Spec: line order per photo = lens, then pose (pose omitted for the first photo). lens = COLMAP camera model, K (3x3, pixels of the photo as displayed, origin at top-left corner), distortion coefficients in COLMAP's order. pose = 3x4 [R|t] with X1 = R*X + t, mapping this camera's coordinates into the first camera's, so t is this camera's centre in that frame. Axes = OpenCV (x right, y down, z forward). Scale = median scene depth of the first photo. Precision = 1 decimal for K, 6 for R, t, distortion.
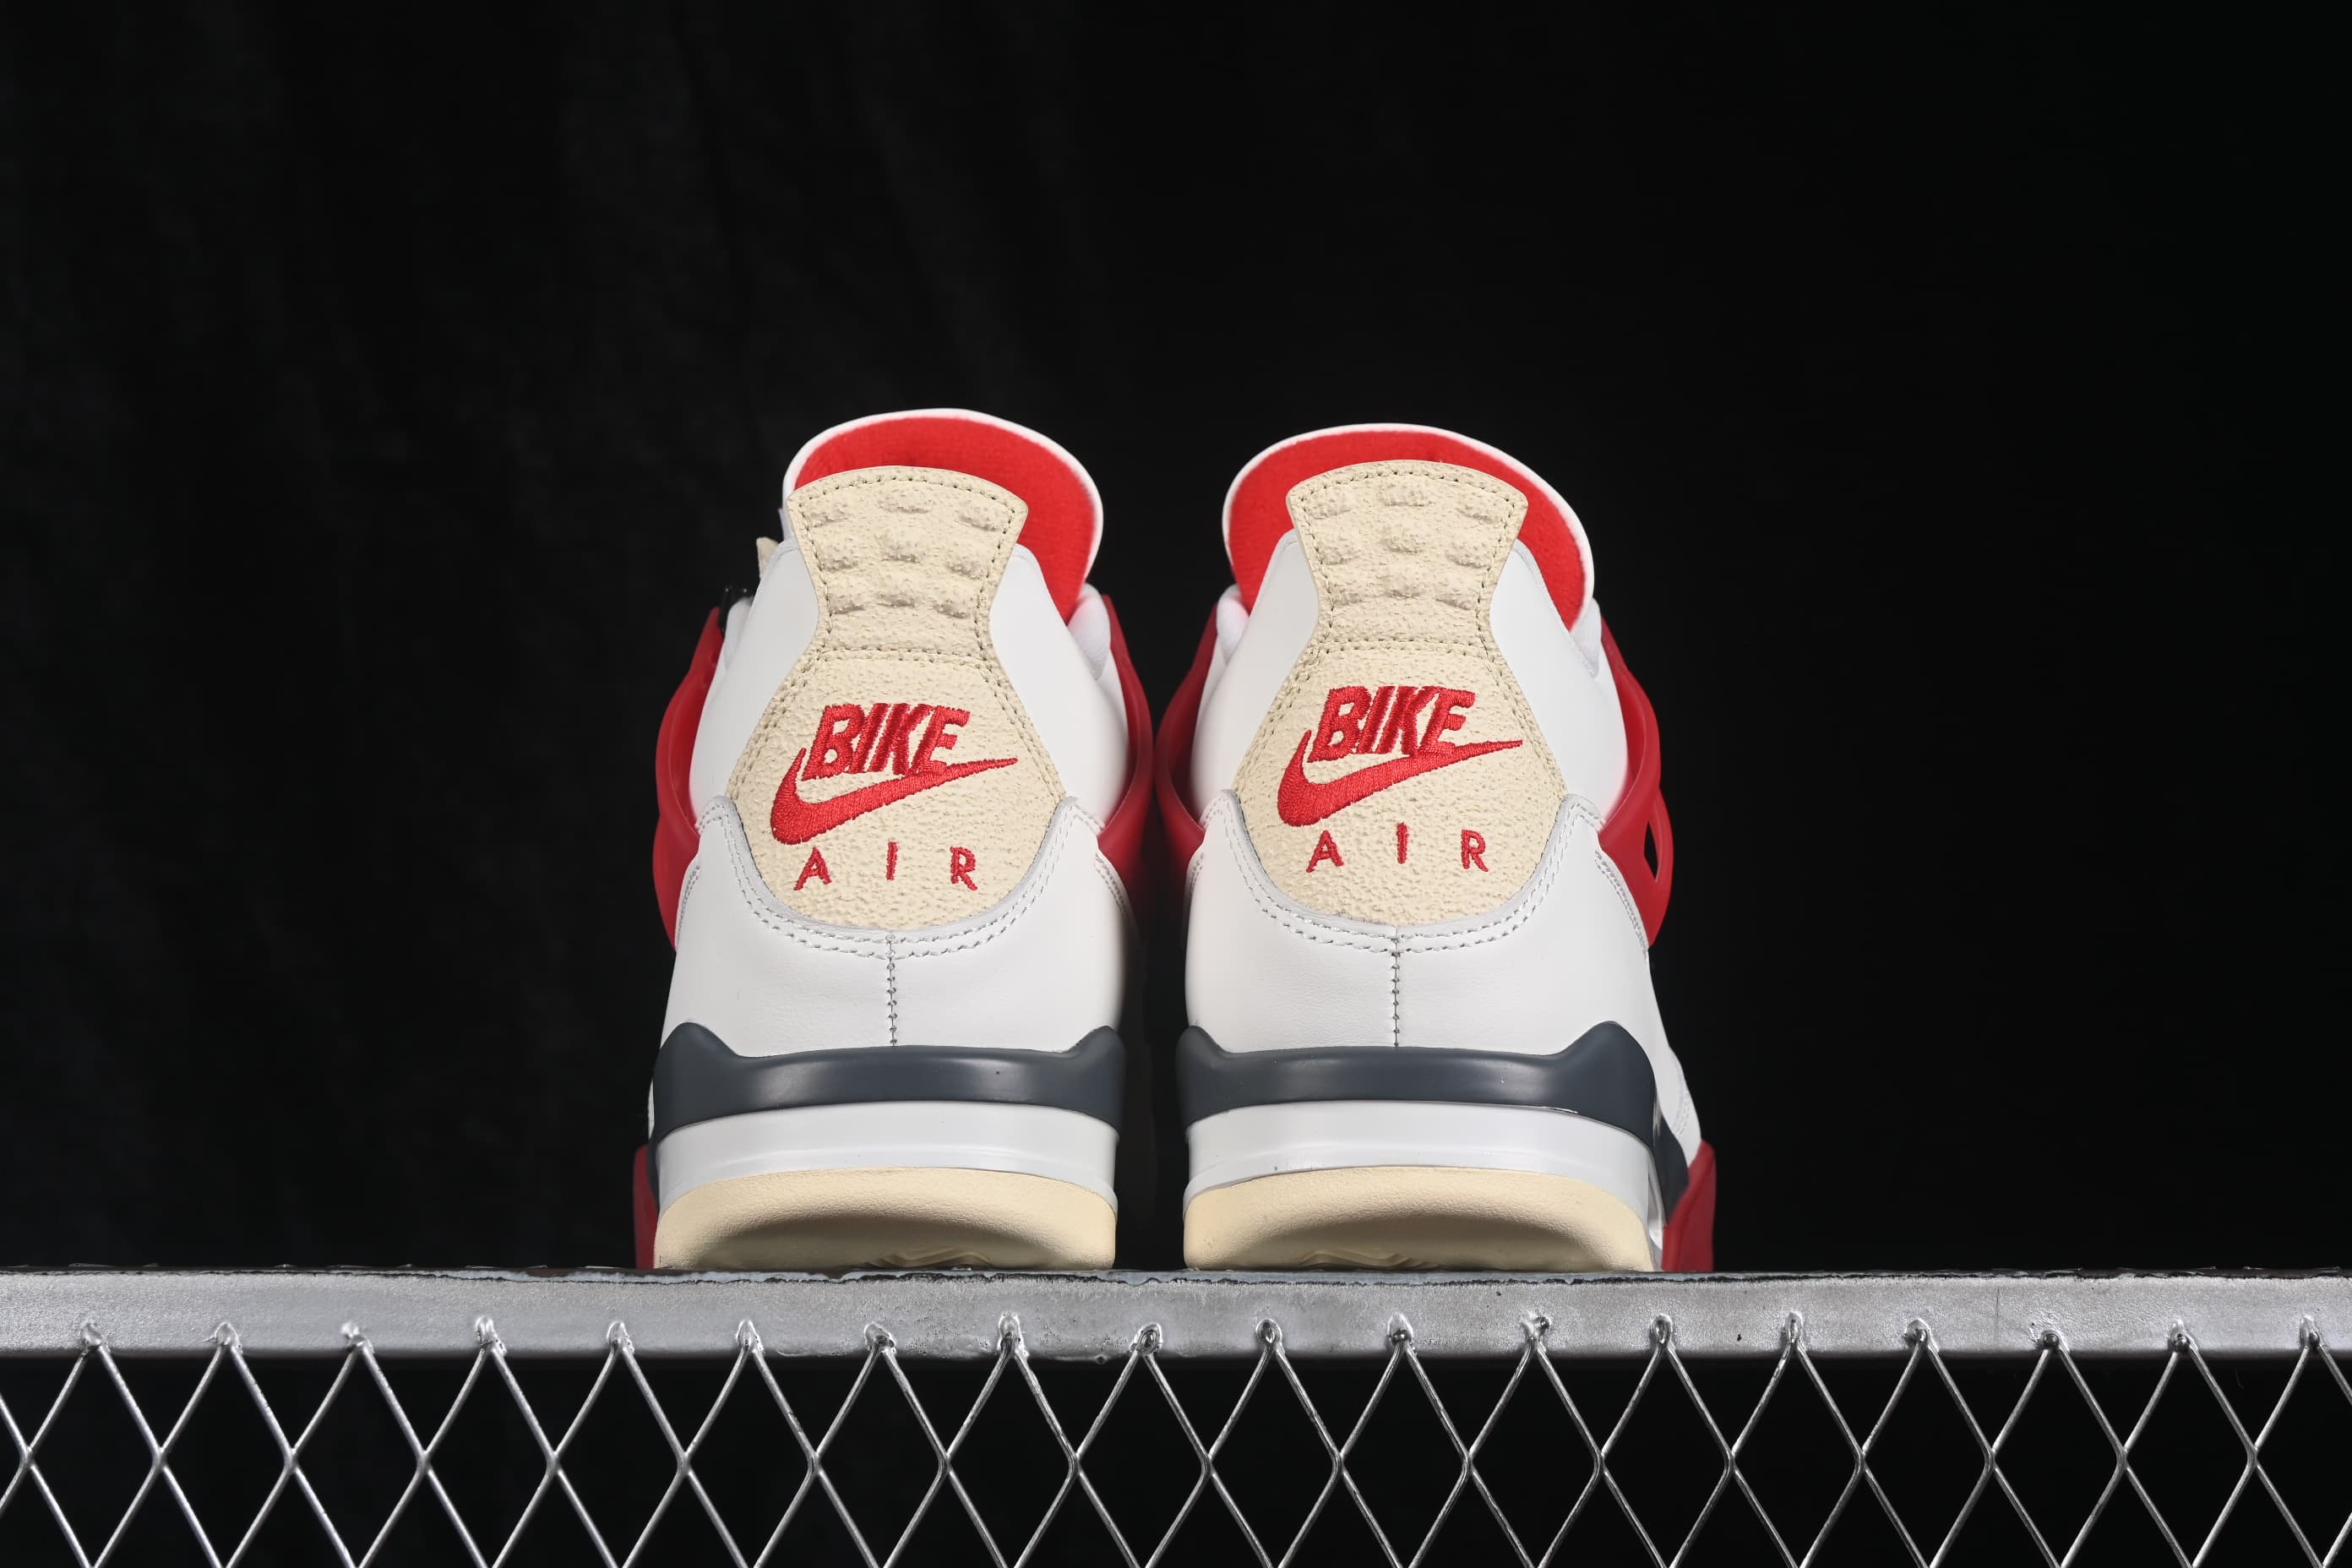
lens RADIAL K [[5116.2, 0, 1177.9], [0, 5116.2, 779.5], [0, 0, 1]] dist [0.069149, 0.000000]
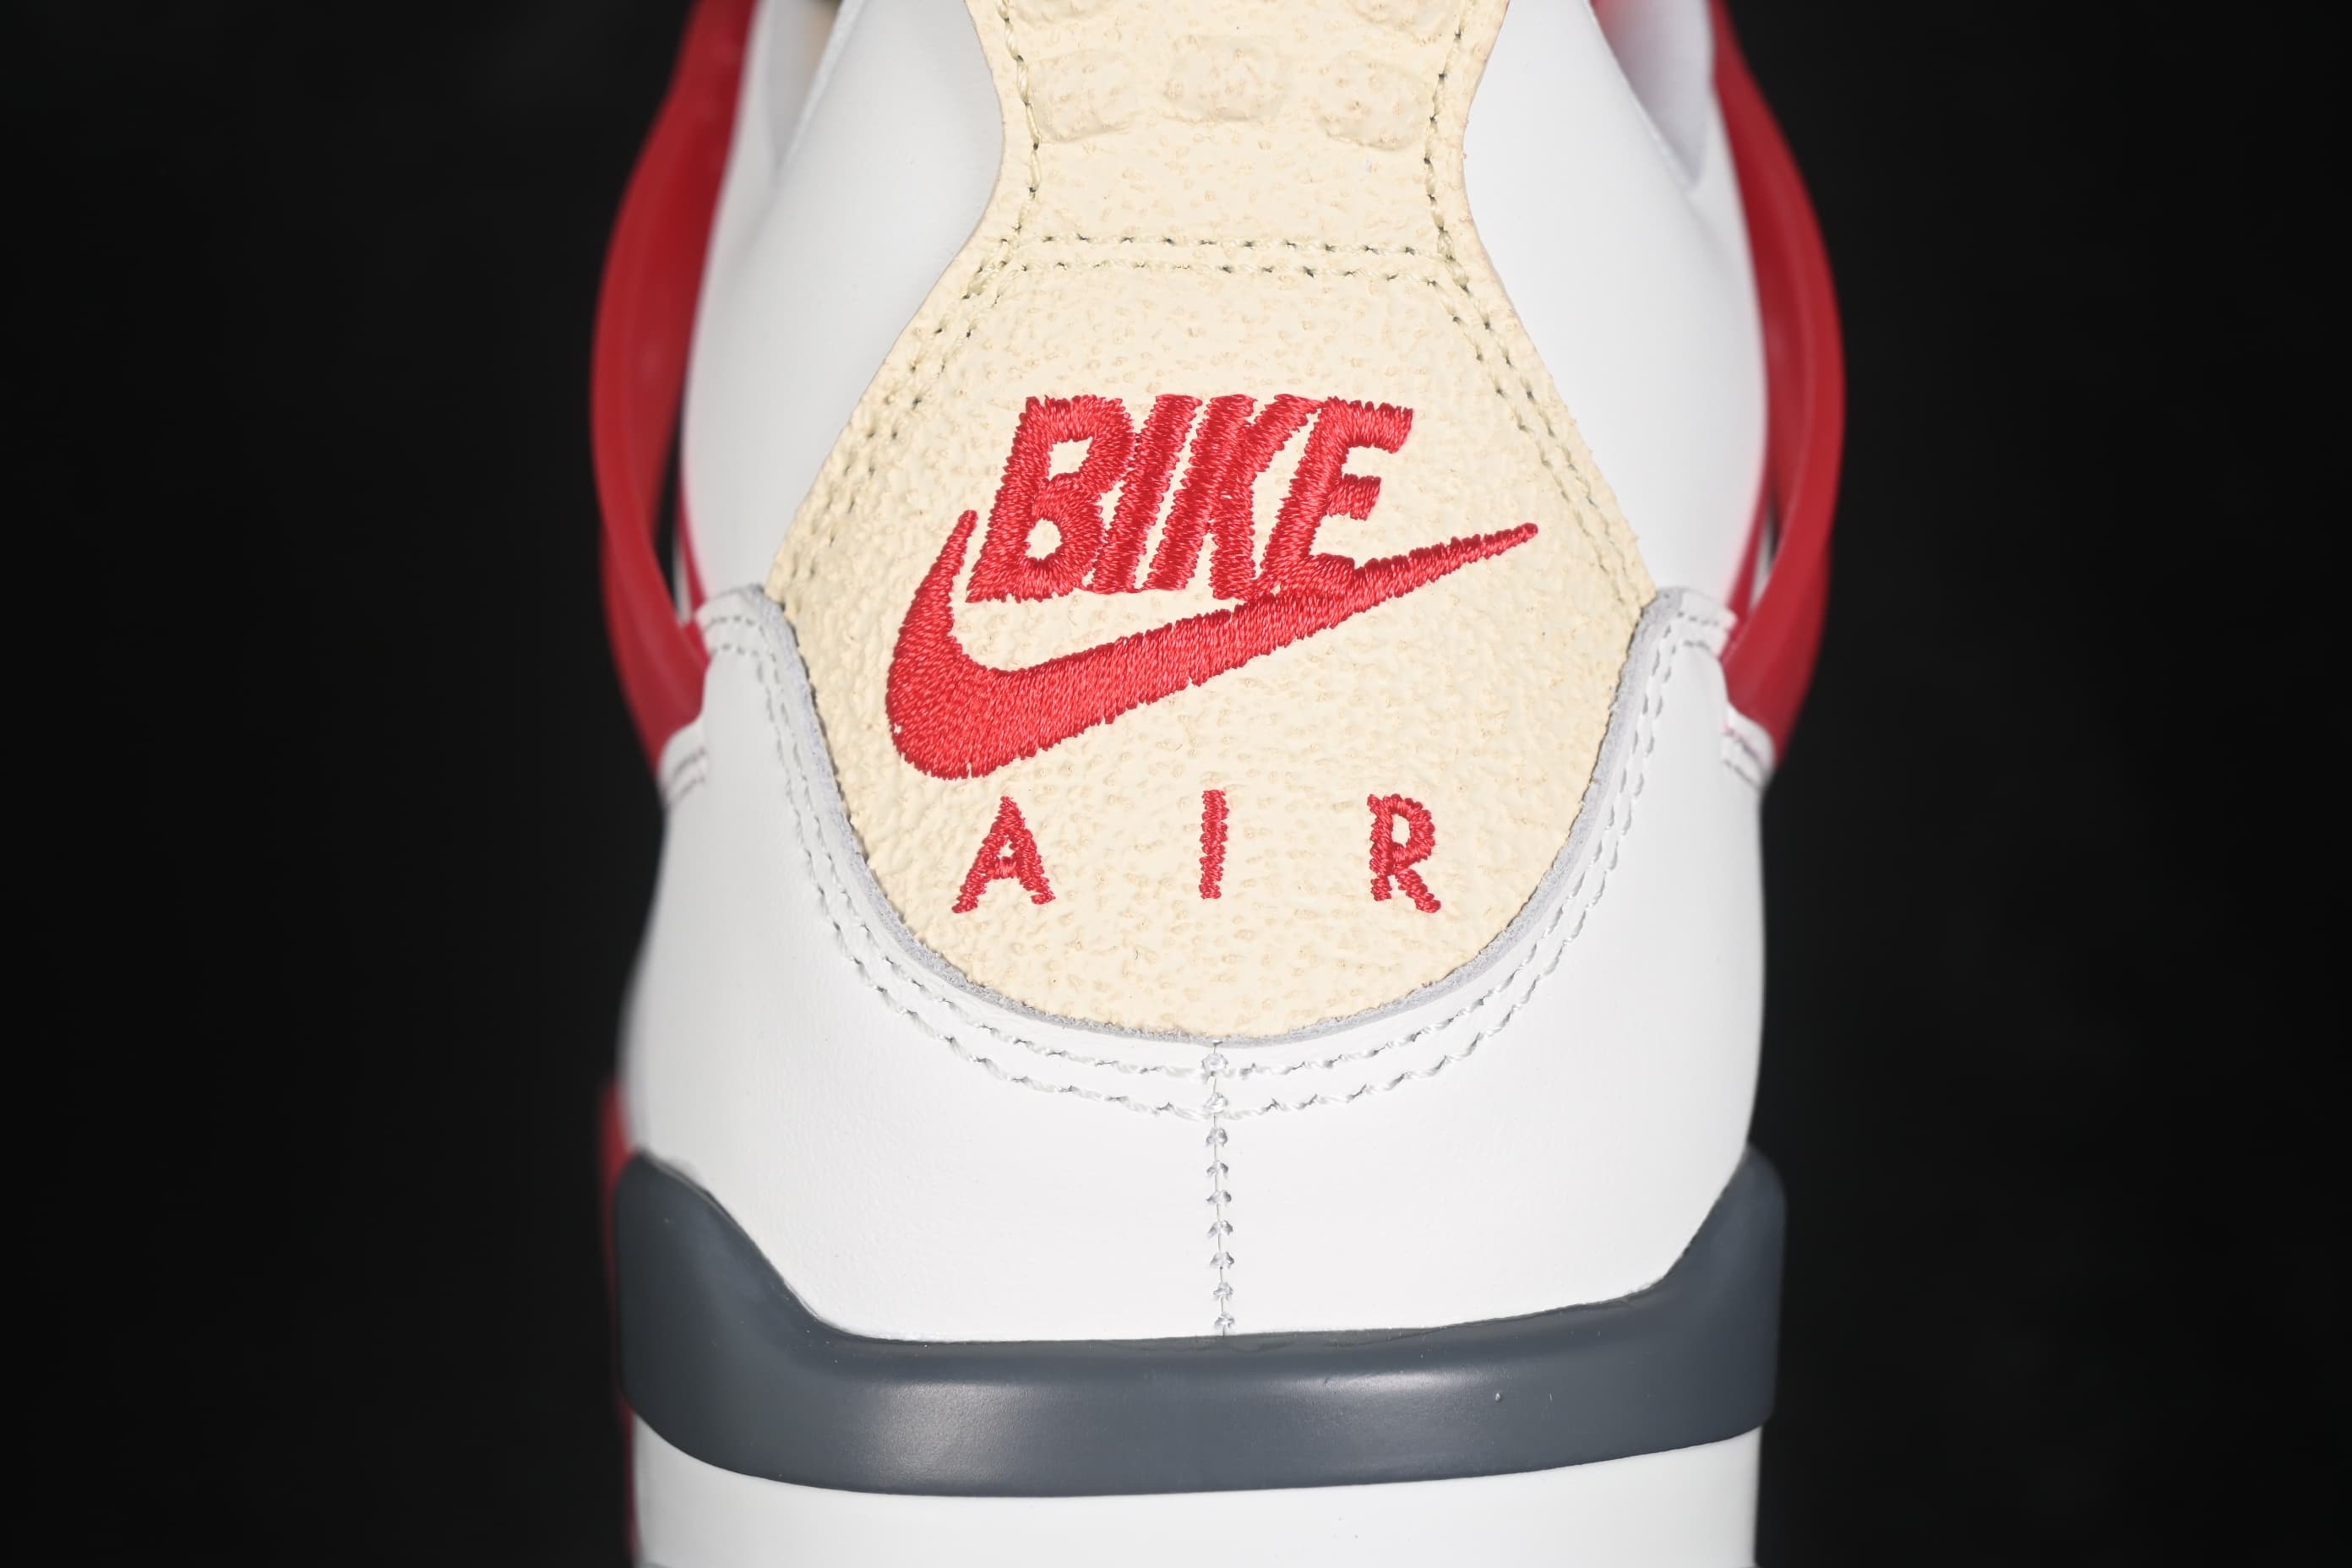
lens RADIAL K [[5116.2, 0, 1174.2], [0, 5116.2, 783.9], [0, 0, 1]] dist [0.069149, 0.000000]
pose [[0.999793, -0.001246, -0.020307, -0.050673], [0.006926, 0.959362, 0.282094, -0.092791], [0.019130, -0.282177, 0.959172, 0.636201]]
